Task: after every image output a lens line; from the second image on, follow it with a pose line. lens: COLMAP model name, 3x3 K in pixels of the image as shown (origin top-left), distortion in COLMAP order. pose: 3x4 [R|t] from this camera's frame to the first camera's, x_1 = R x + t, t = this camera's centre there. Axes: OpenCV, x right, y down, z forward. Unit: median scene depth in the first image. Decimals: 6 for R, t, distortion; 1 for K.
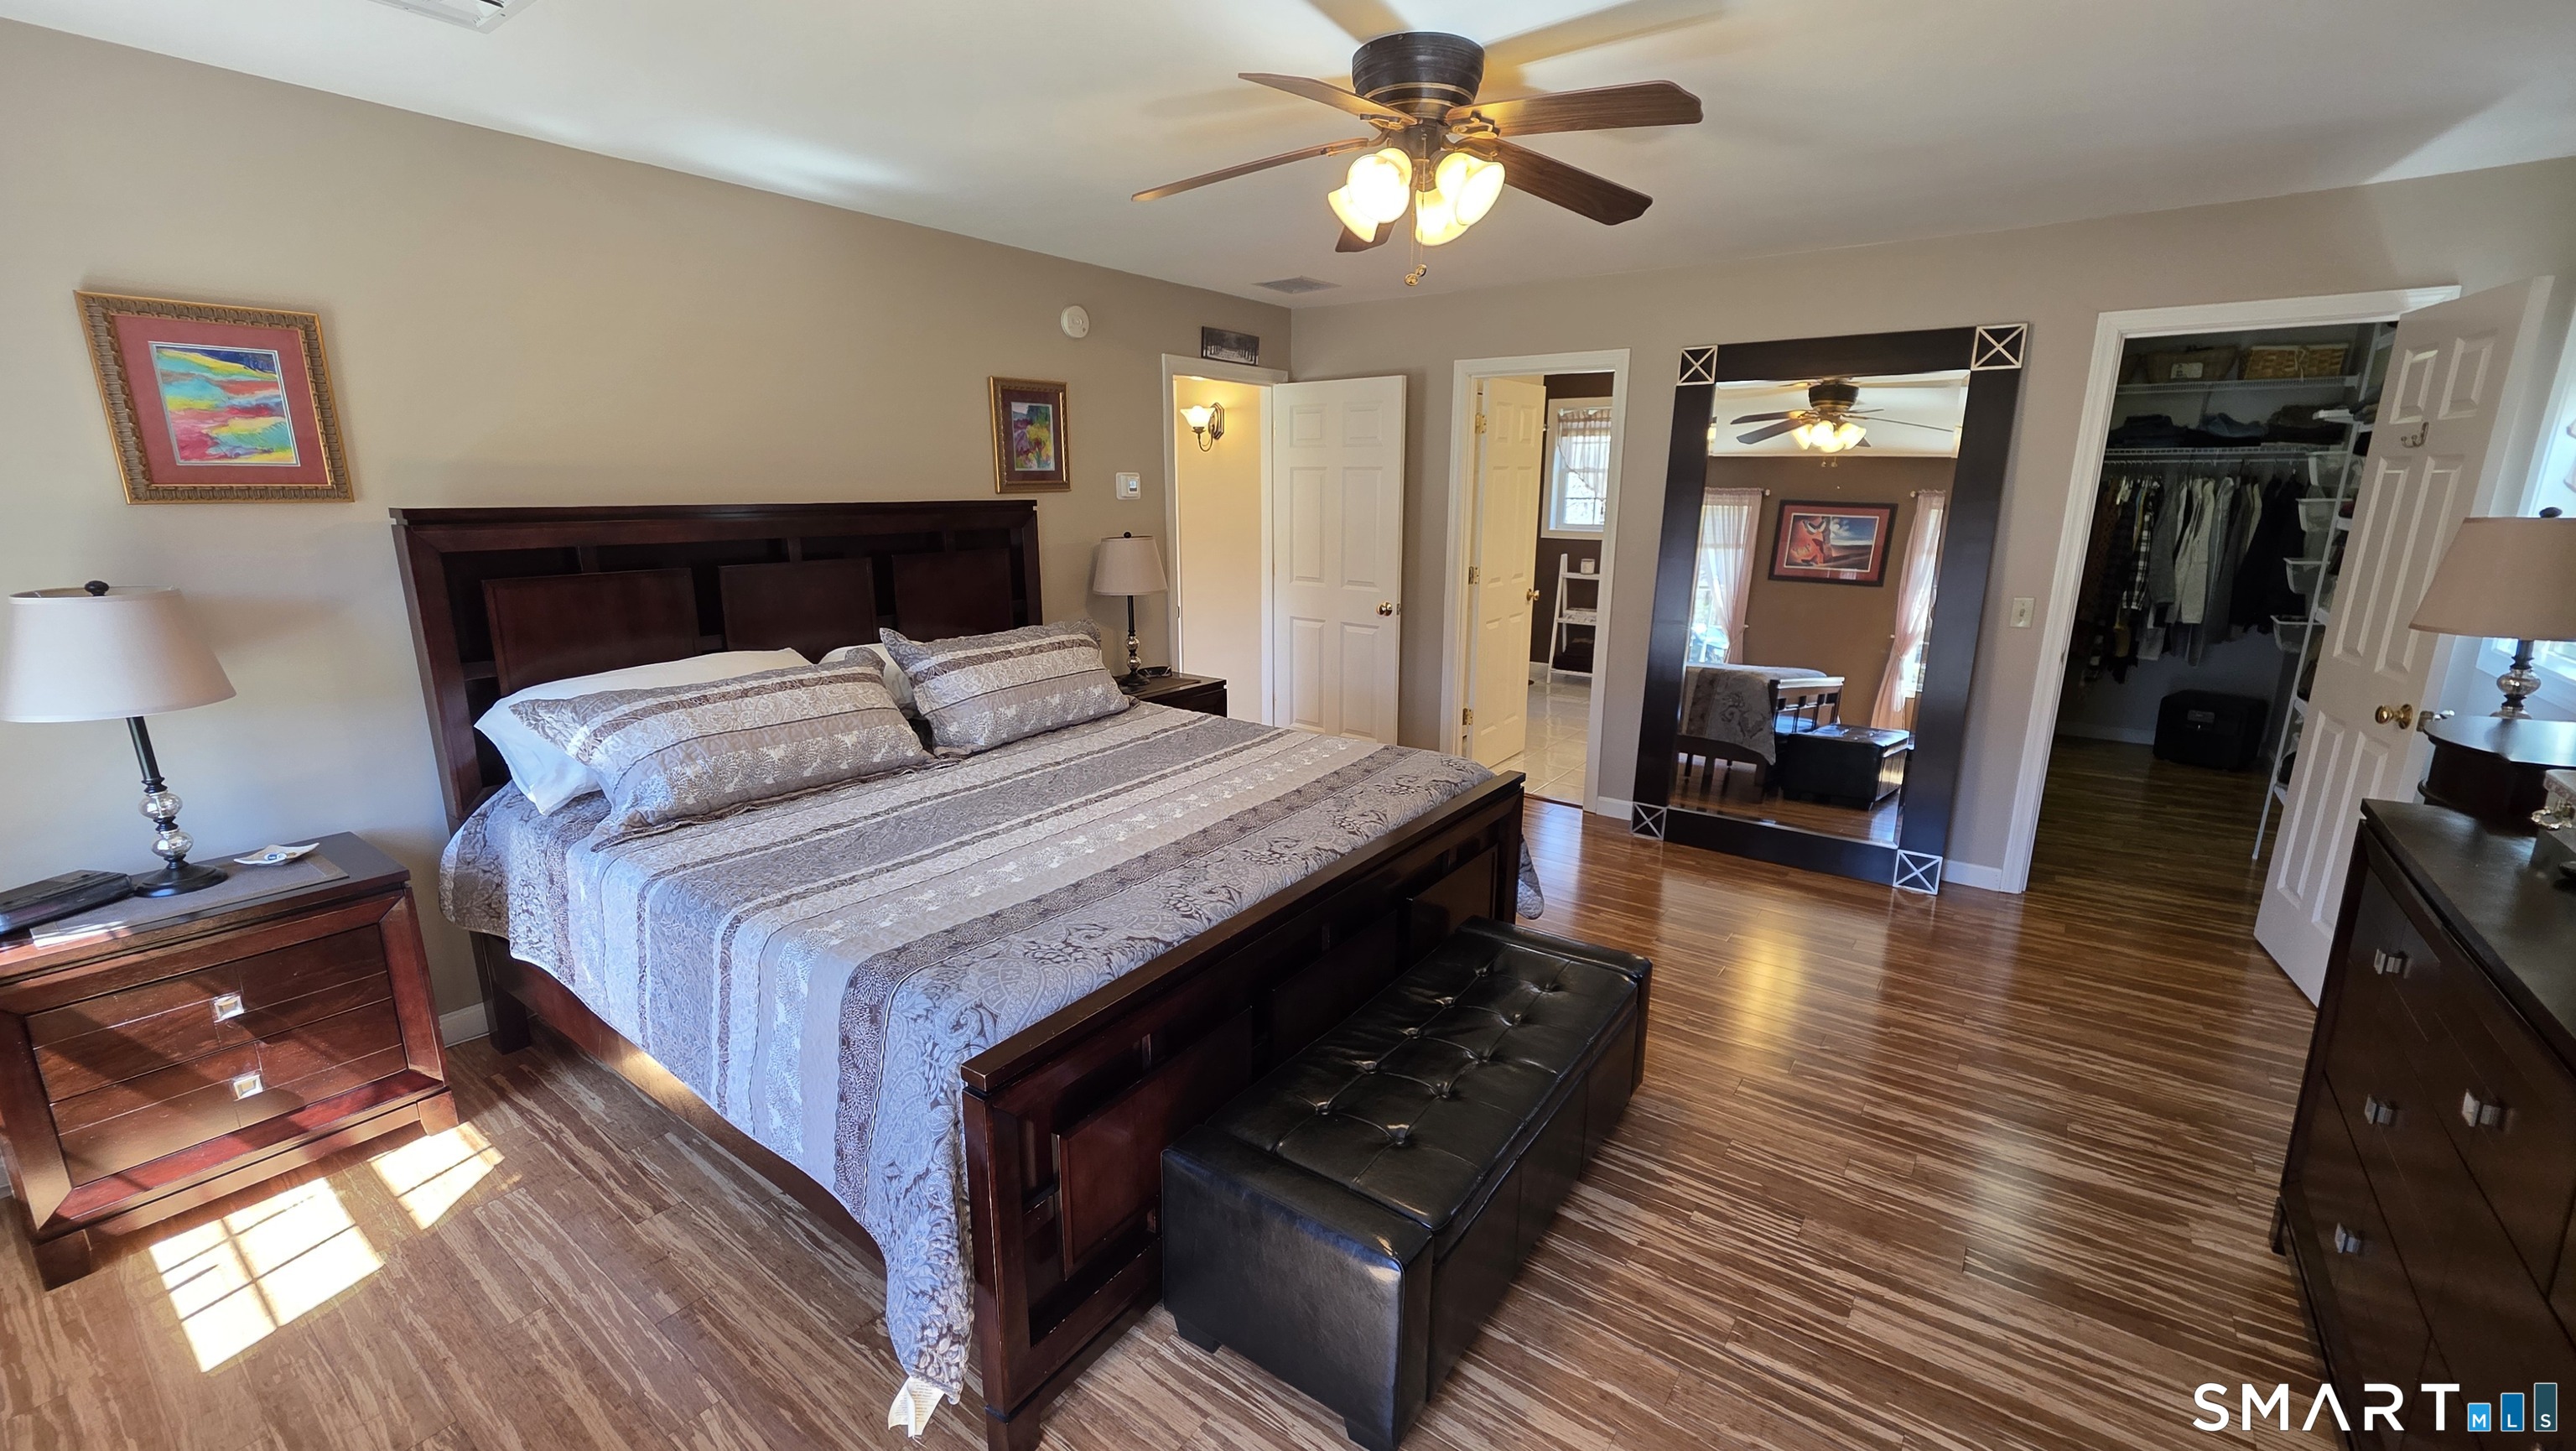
lens RADIAL K [[1043.0, 0, 1288.8], [0, 1043.0, 732.6], [0, 0, 1]] dist [0.000721, -0.000008]
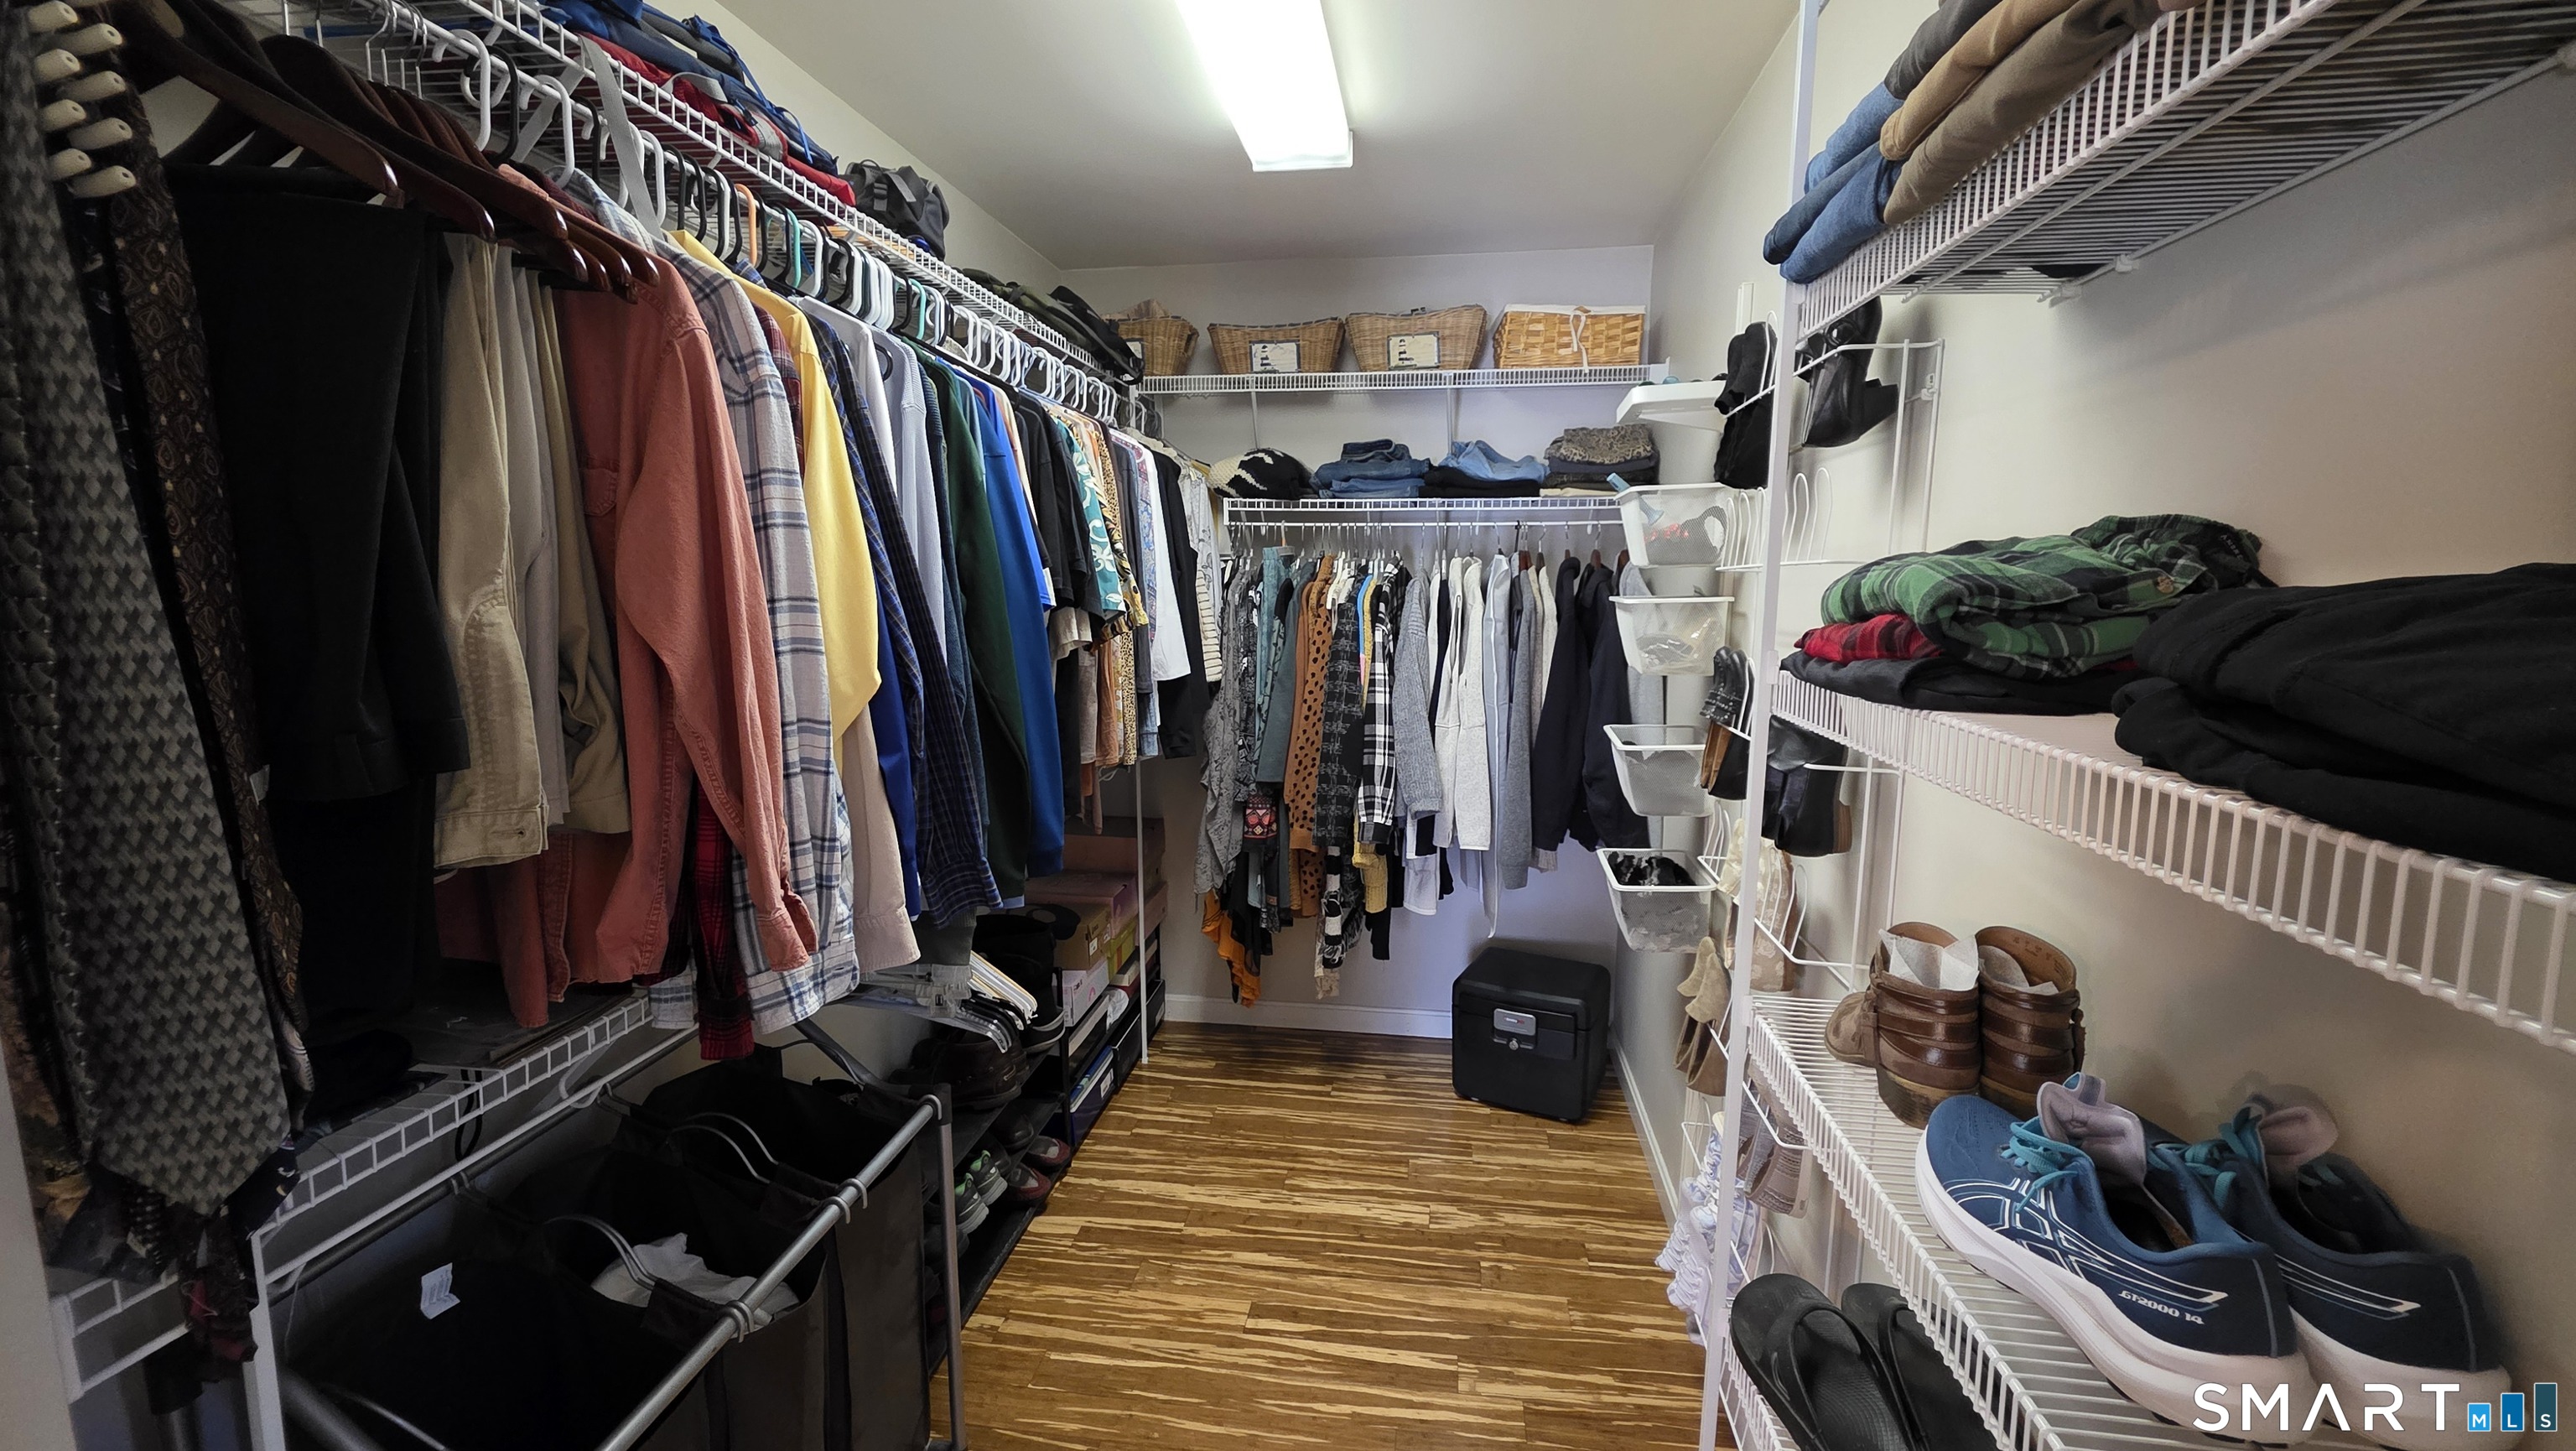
lens RADIAL K [[1043.0, 0, 1290.4], [0, 1043.0, 718.5], [0, 0, 1]] dist [0.000721, -0.000008]
pose [[0.881333, -0.064563, 0.468064, 0.553290], [0.106662, 0.992235, -0.063972, -0.140115], [-0.460299, 0.106305, 0.881376, 0.592023]]
